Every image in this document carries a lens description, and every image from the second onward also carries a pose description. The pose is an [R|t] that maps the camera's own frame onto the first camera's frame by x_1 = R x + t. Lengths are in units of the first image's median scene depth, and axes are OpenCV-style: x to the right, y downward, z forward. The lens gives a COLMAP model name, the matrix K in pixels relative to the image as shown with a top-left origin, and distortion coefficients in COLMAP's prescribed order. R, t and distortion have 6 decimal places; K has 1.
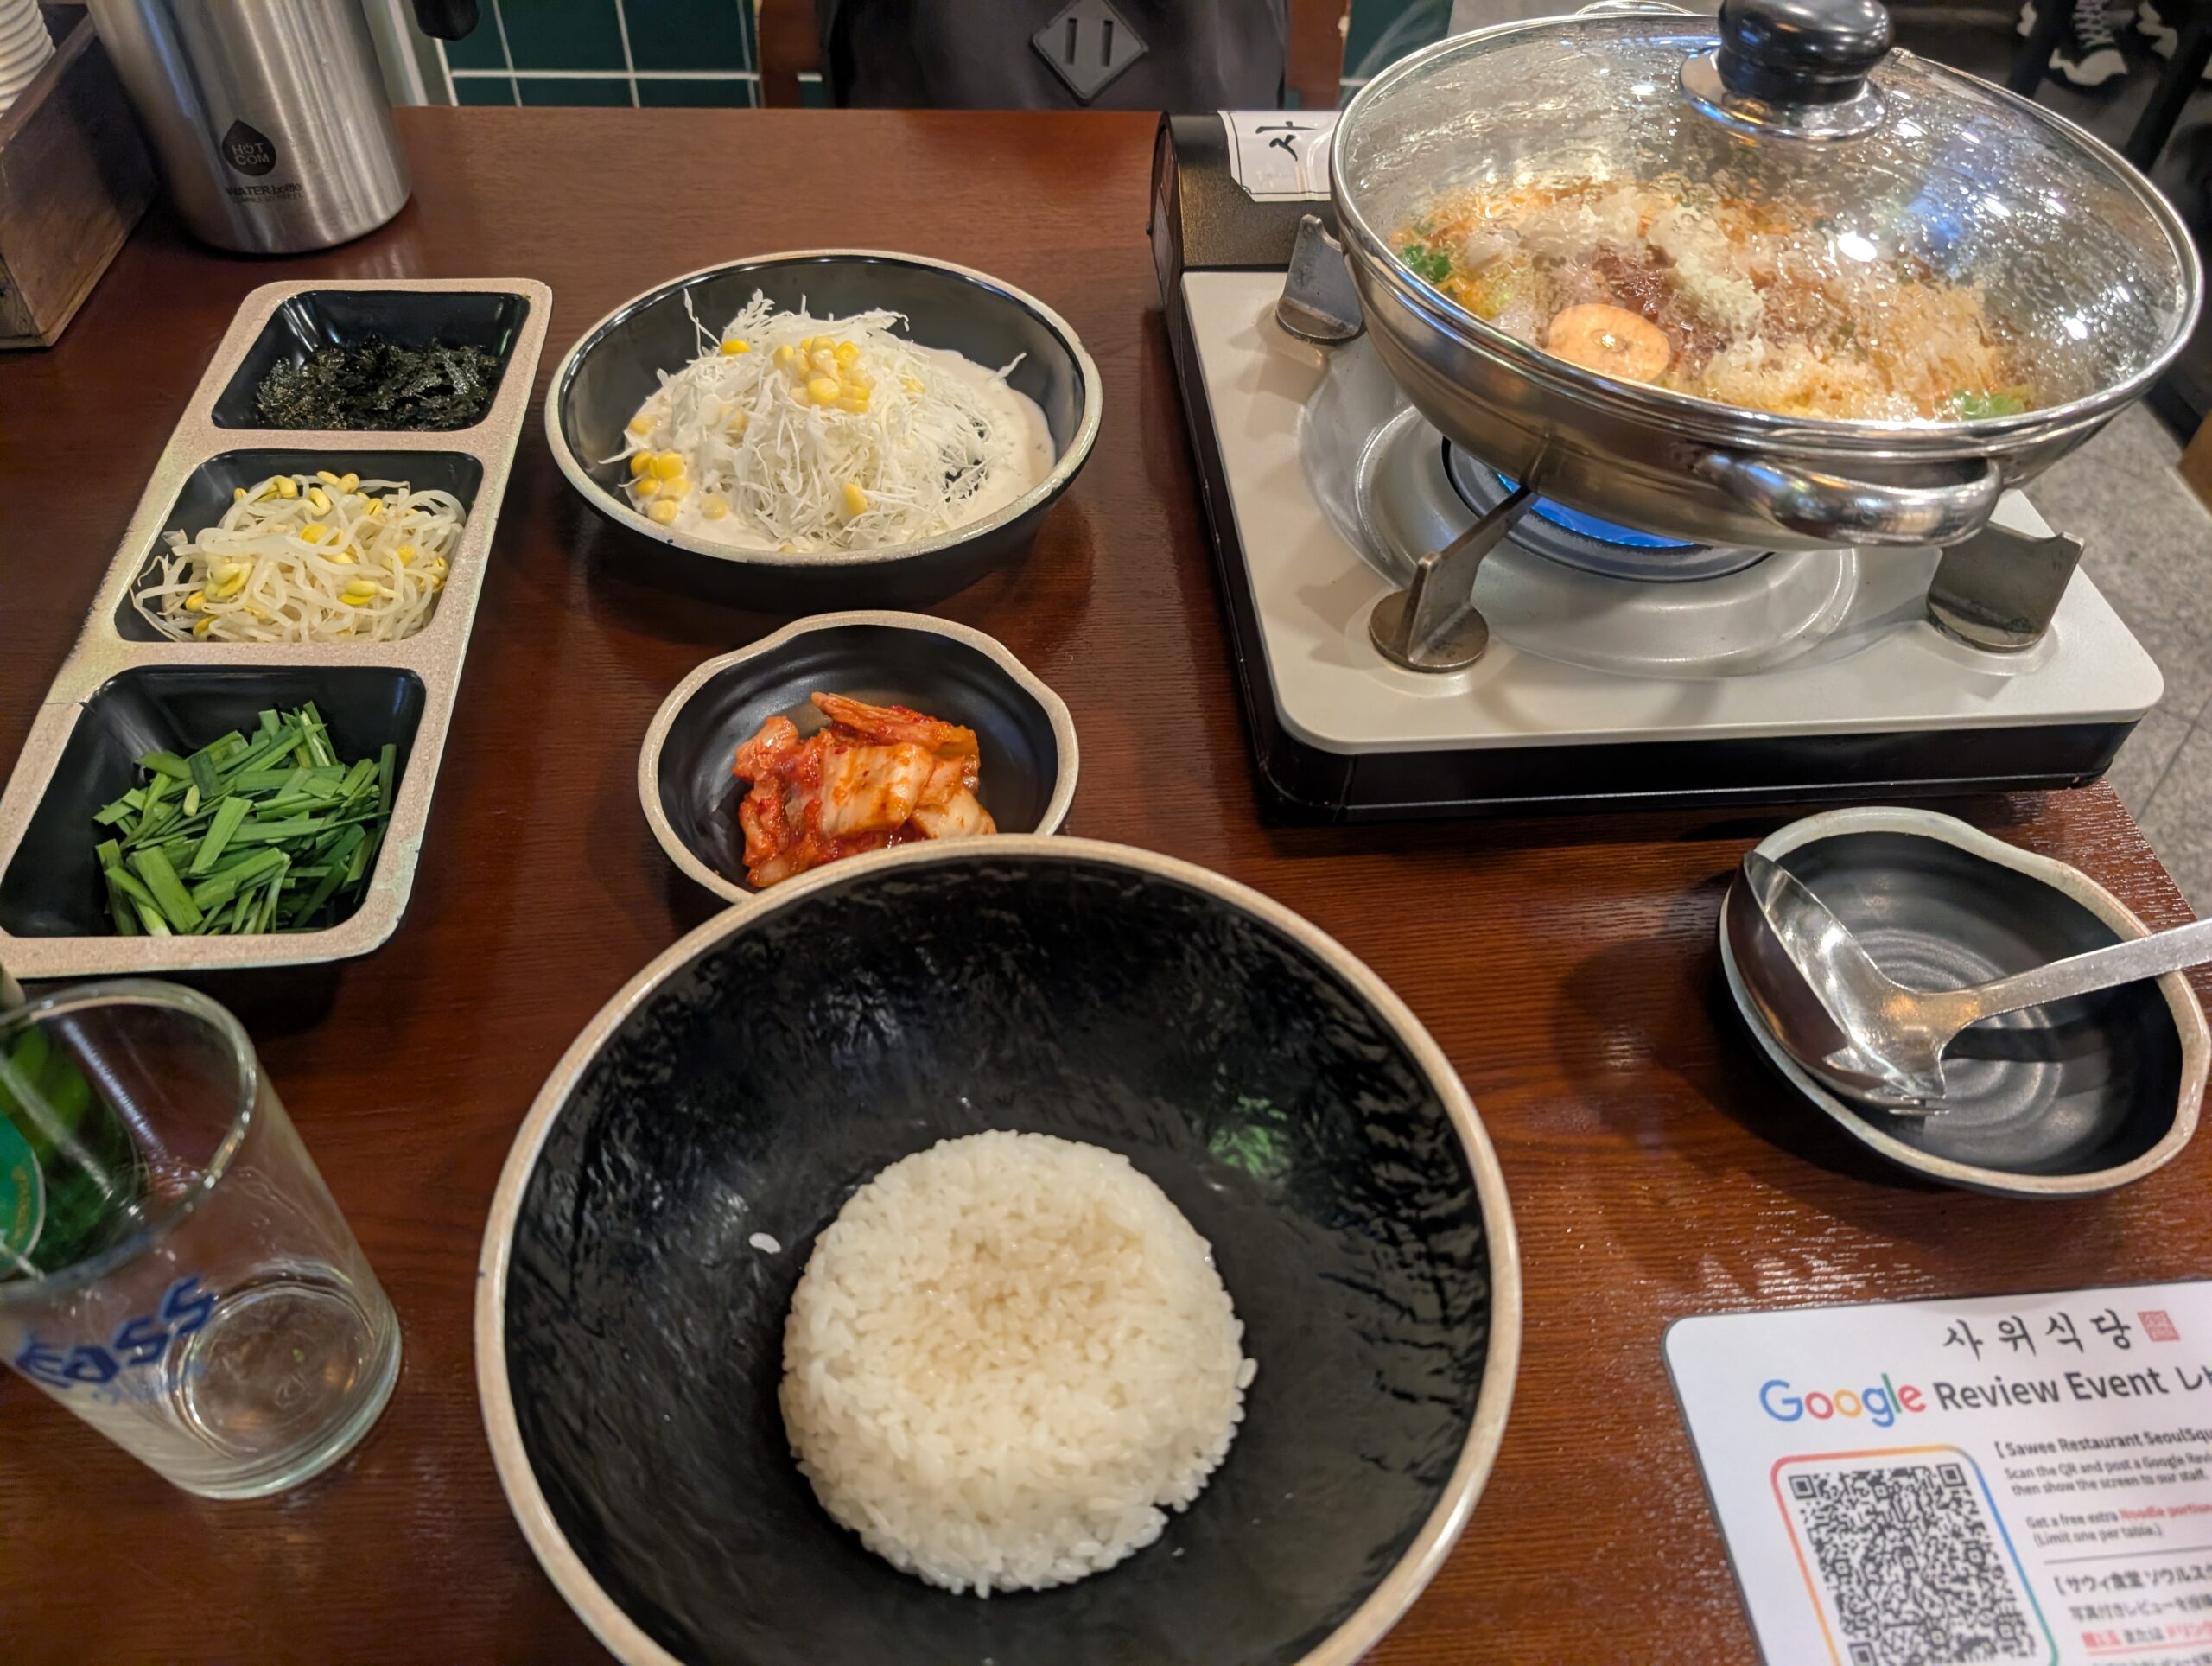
lens RADIAL K [[1588.5, 0, 1116.5], [0, 1588.5, 821.9], [0, 0, 1]] dist [0.000749, 0.001044]
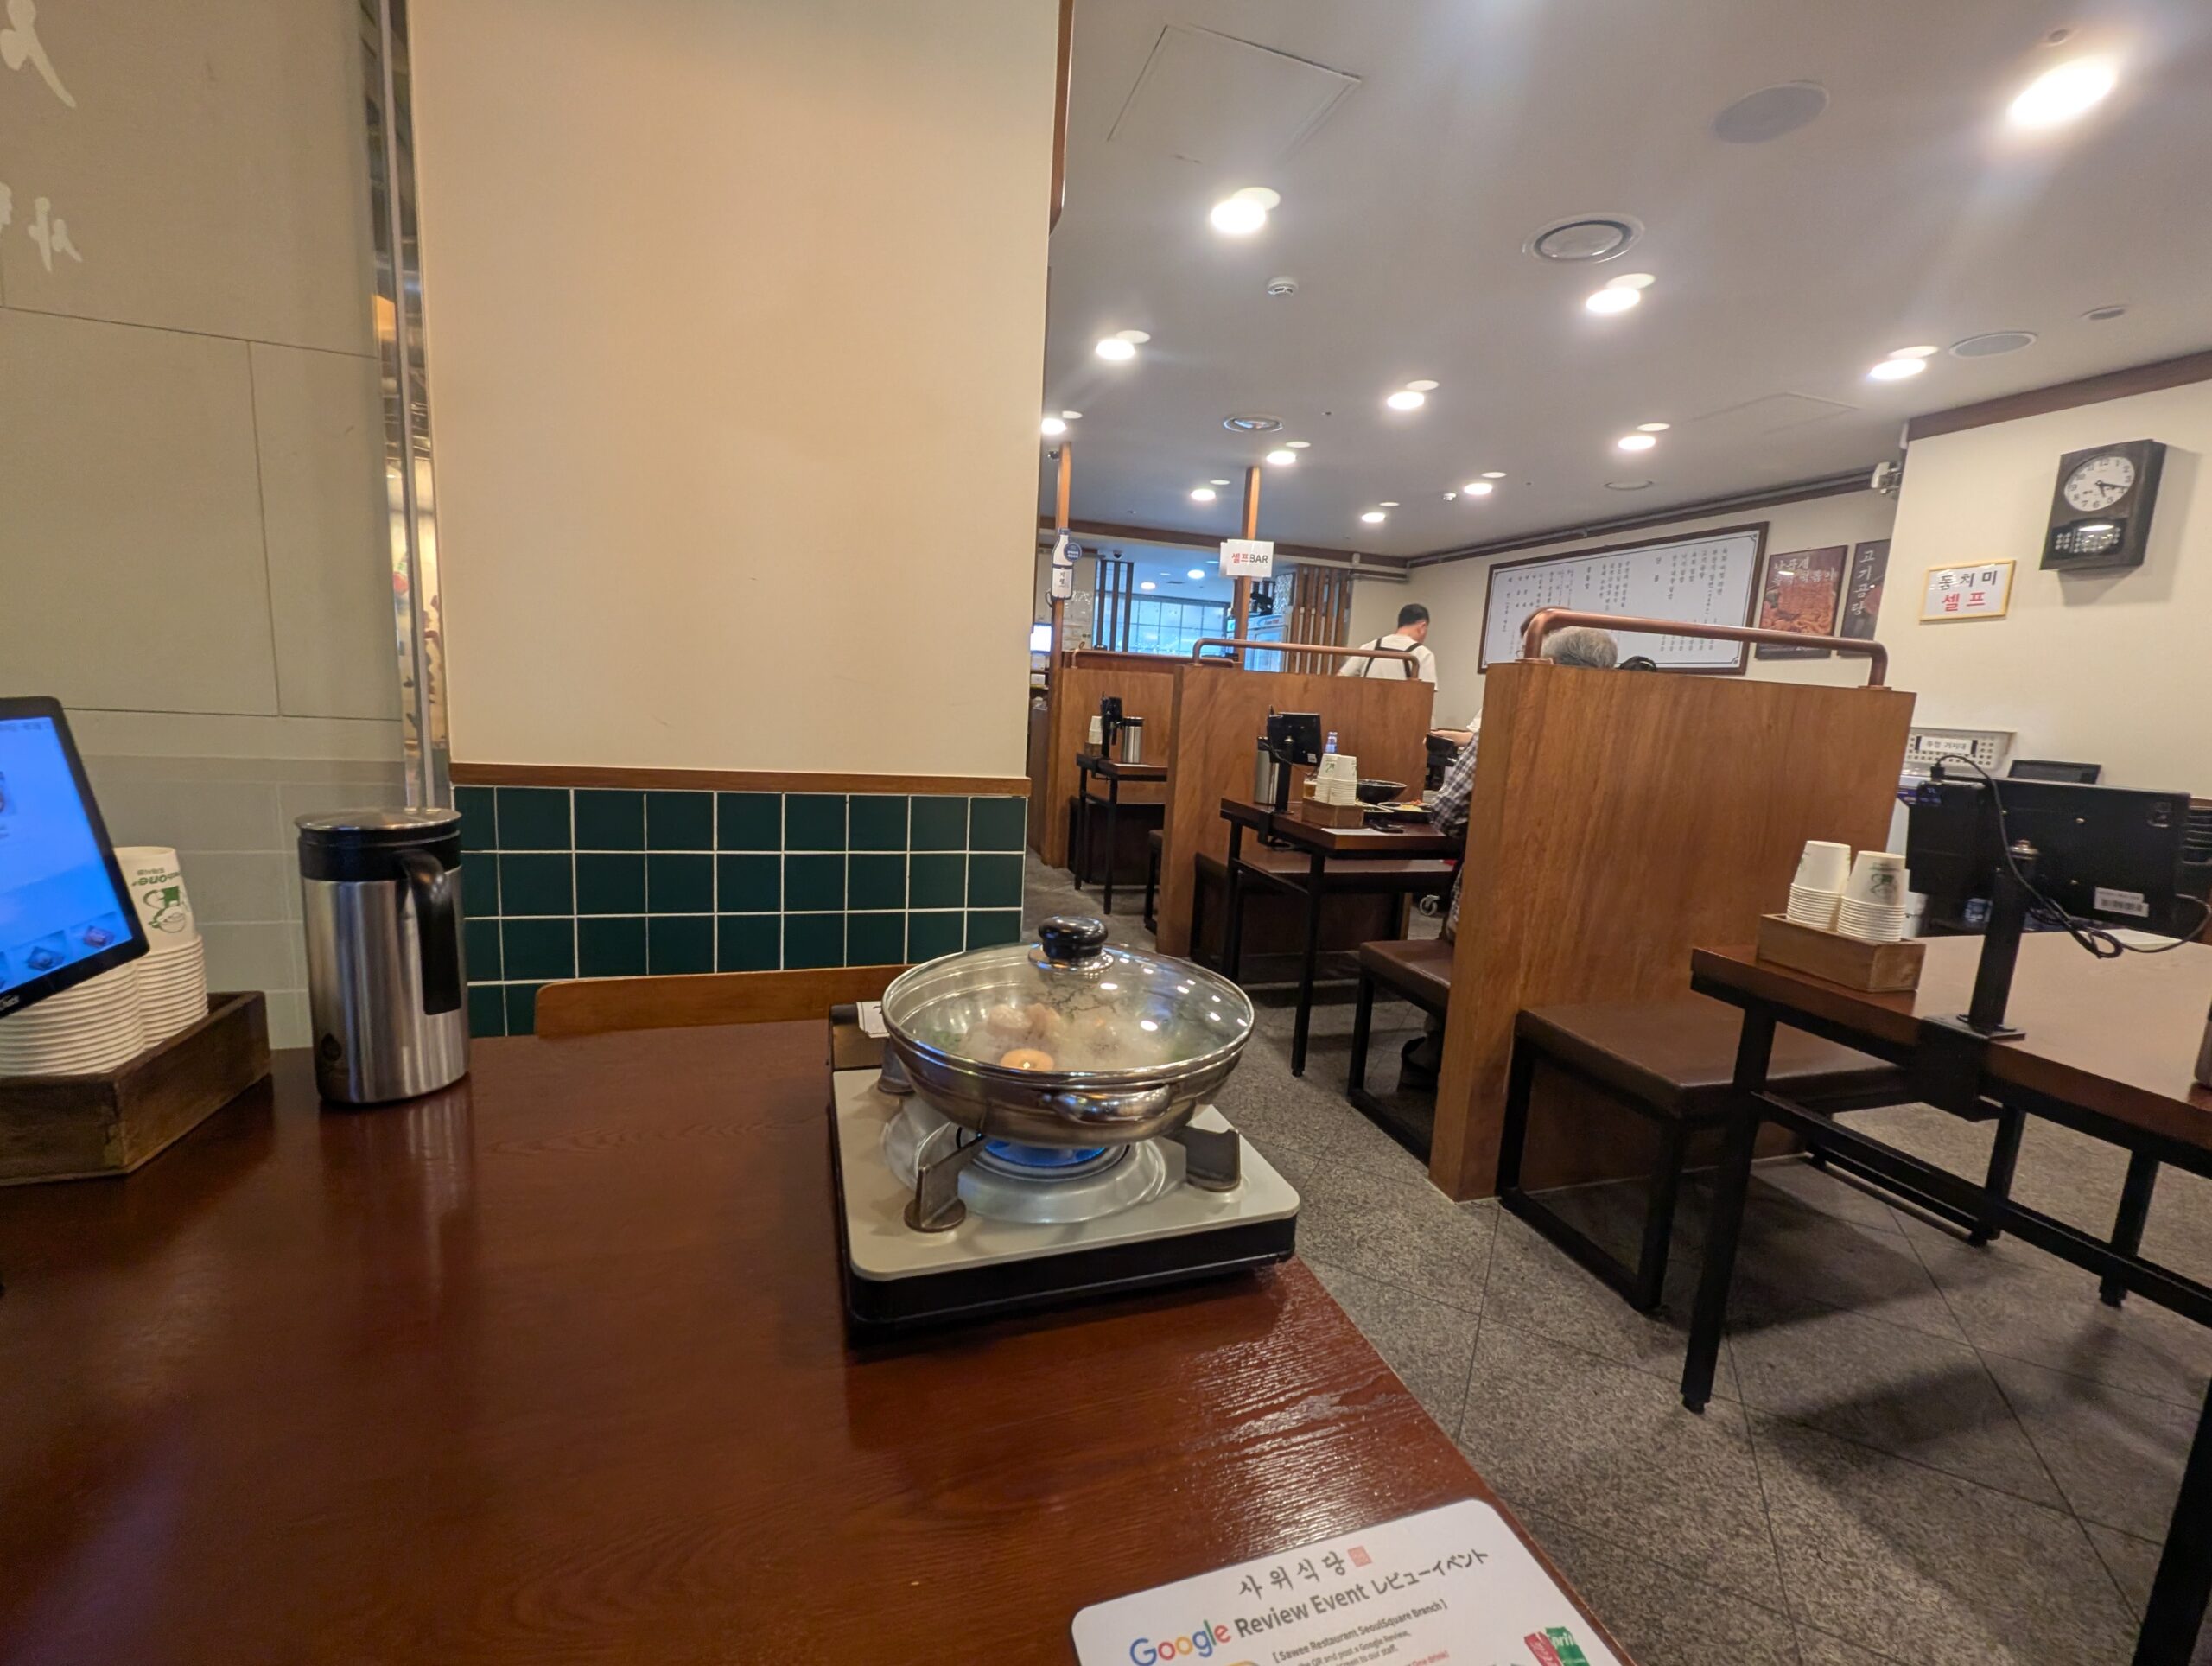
lens RADIAL K [[915.8, 0, 1095.7], [0, 915.8, 828.9], [0, 0, 1]] dist [0.002663, 0.000178]
pose [[0.975345, -0.023712, 0.219407, 0.159876], [0.156085, 0.776964, -0.609888, 0.230252], [-0.156010, 0.629098, 0.761510, -0.161984]]
